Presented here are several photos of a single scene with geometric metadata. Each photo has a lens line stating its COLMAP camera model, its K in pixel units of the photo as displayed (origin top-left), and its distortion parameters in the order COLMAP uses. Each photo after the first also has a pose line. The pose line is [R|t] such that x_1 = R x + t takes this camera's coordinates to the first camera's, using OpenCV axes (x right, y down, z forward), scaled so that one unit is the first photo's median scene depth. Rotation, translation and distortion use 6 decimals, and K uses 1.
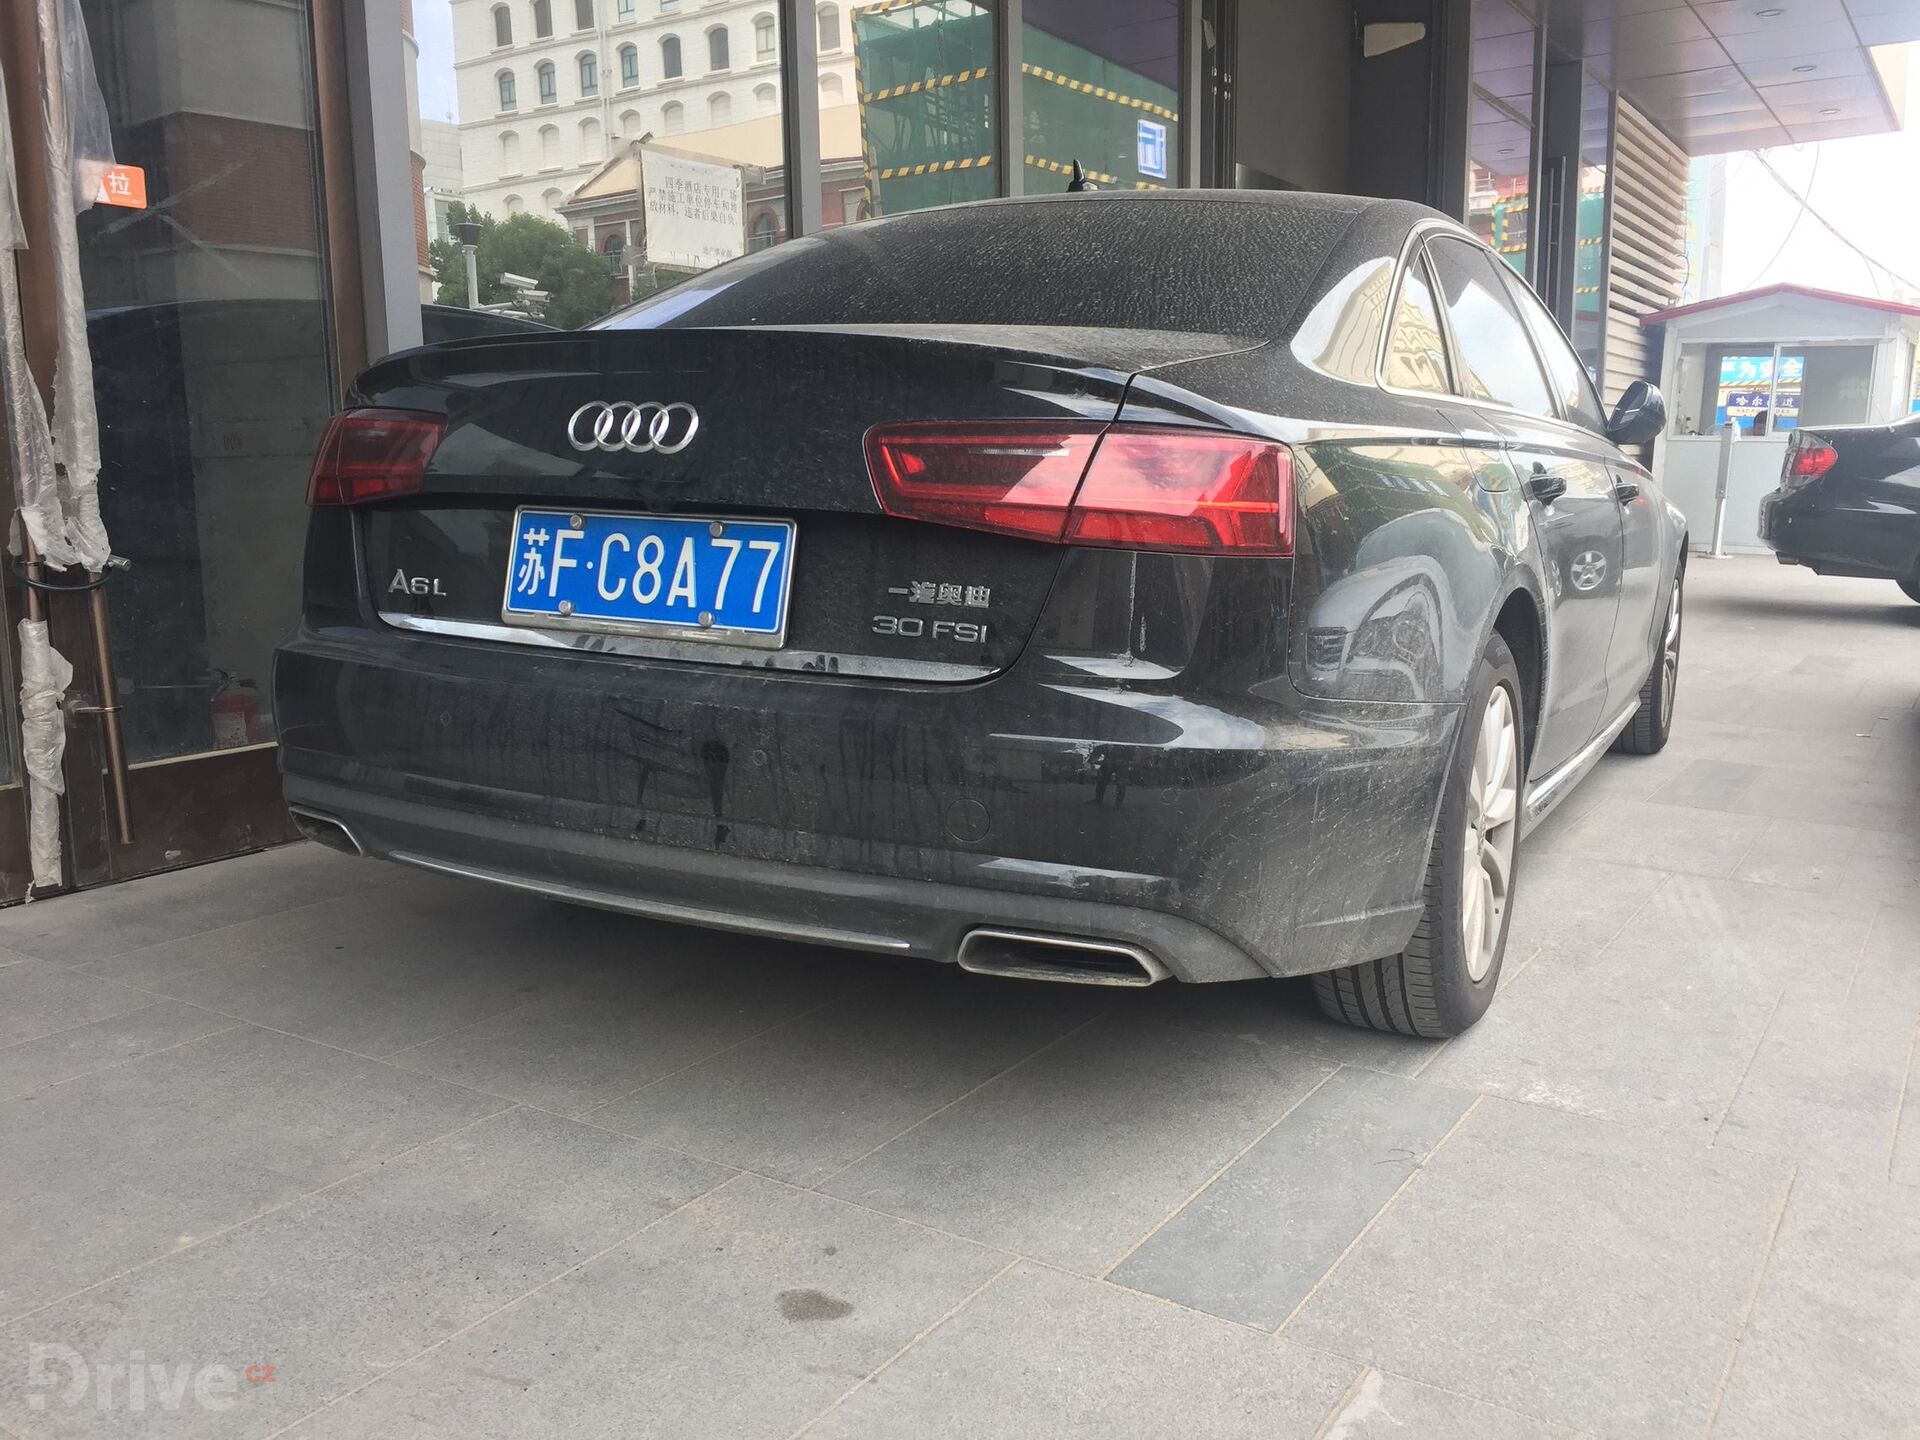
lens RADIAL K [[1627.9, 0, 965.3], [0, 1627.9, 718.3], [0, 0, 1]] dist [0.052534, -0.041390]
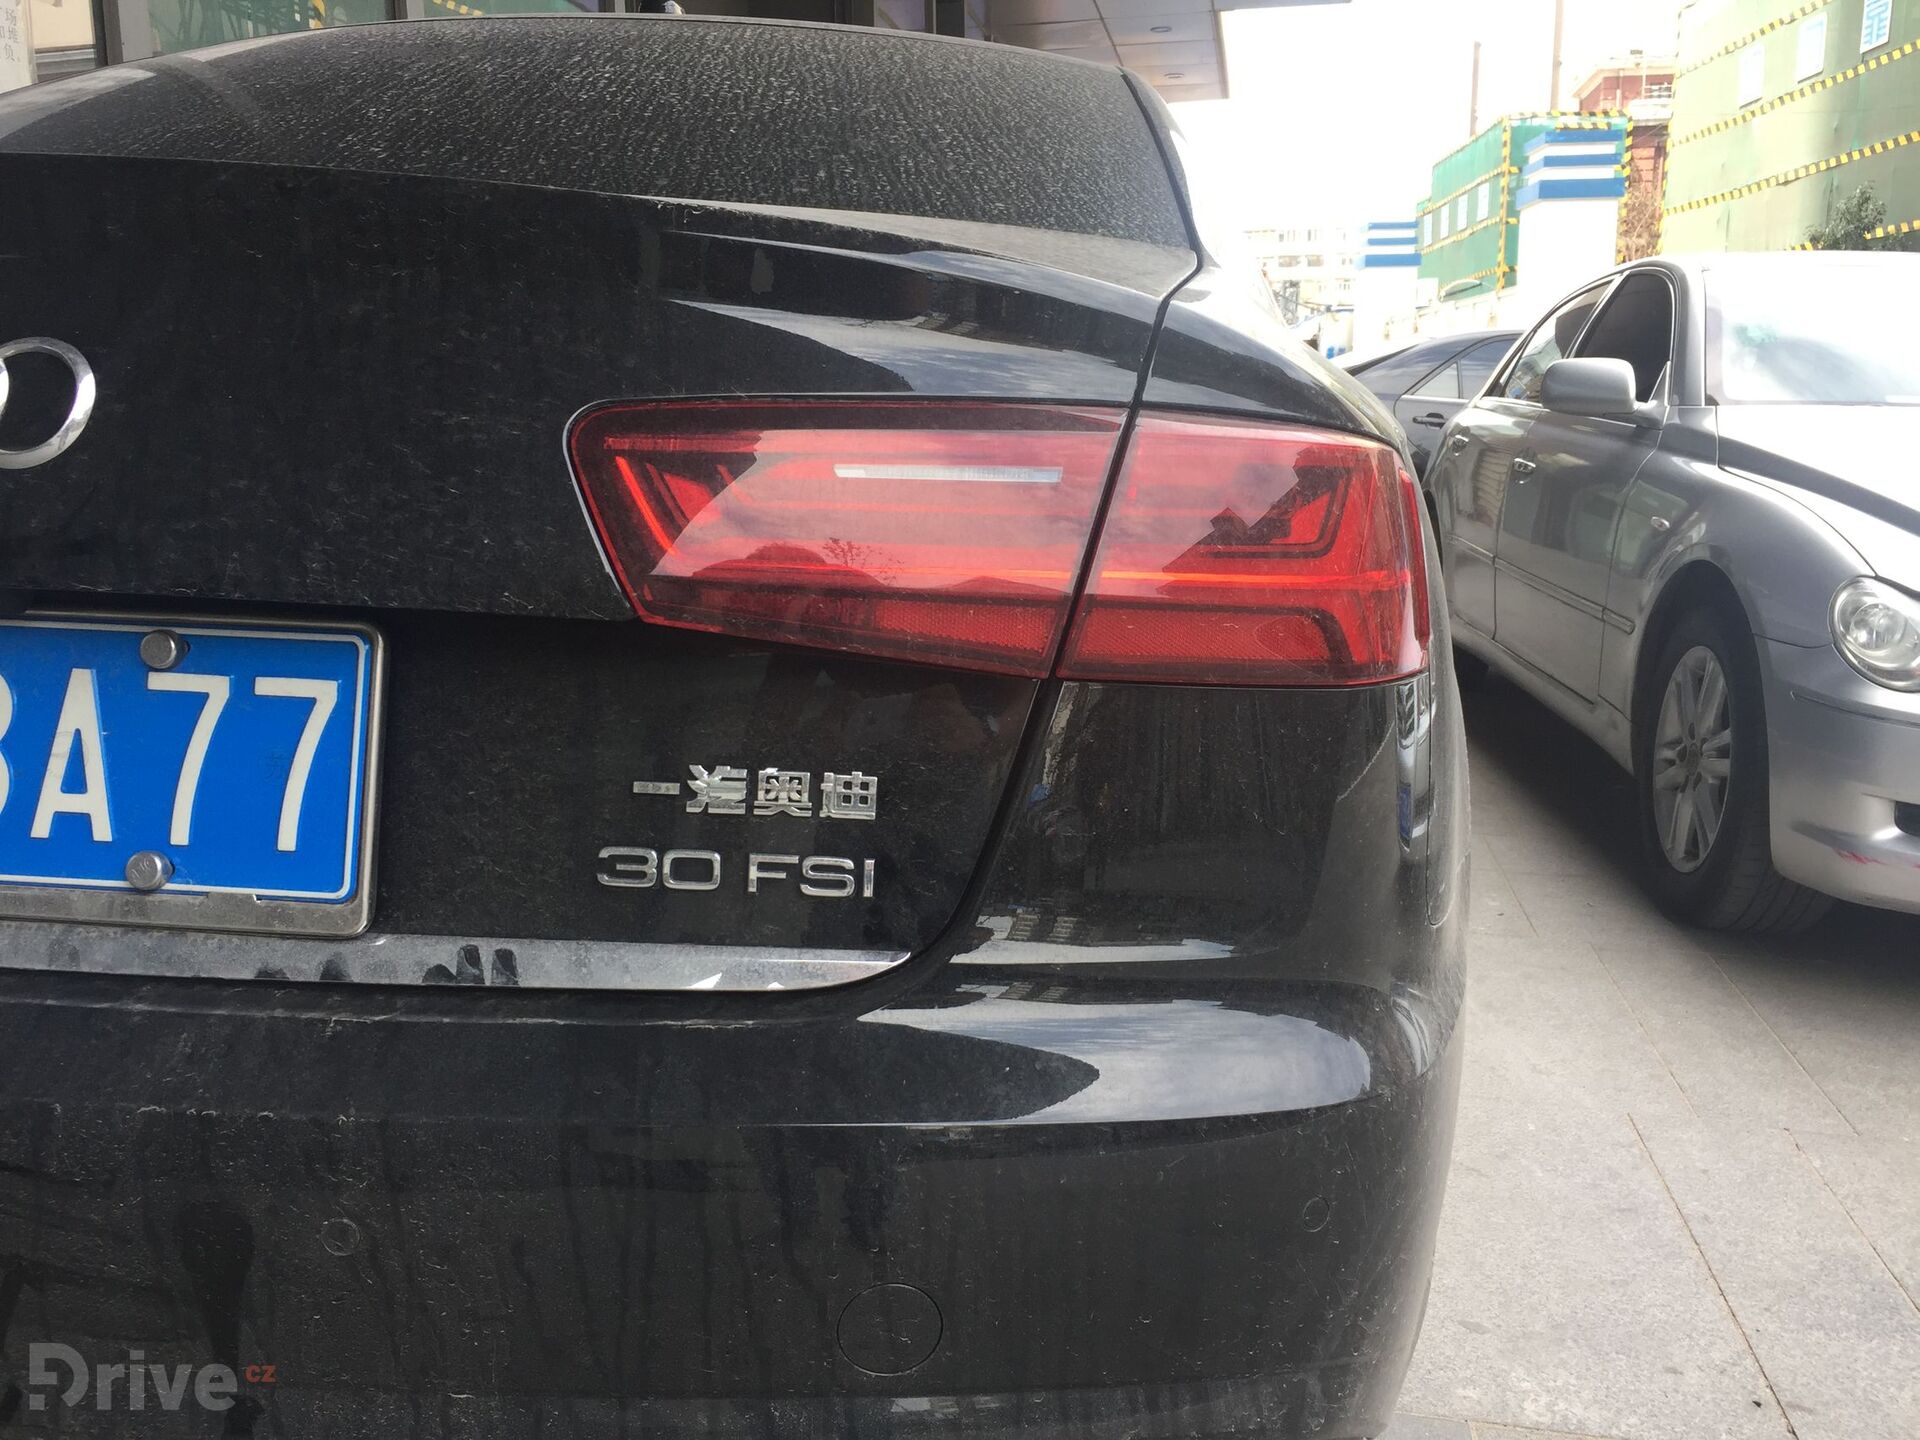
lens RADIAL K [[1627.9, 0, 948.0], [0, 1627.9, 718.6], [0, 0, 1]] dist [0.052534, -0.041390]
pose [[0.927685, -0.063191, 0.367978, -0.125999], [0.049925, 0.997717, 0.045470, -0.111136], [-0.370011, -0.023811, 0.928722, 0.559709]]
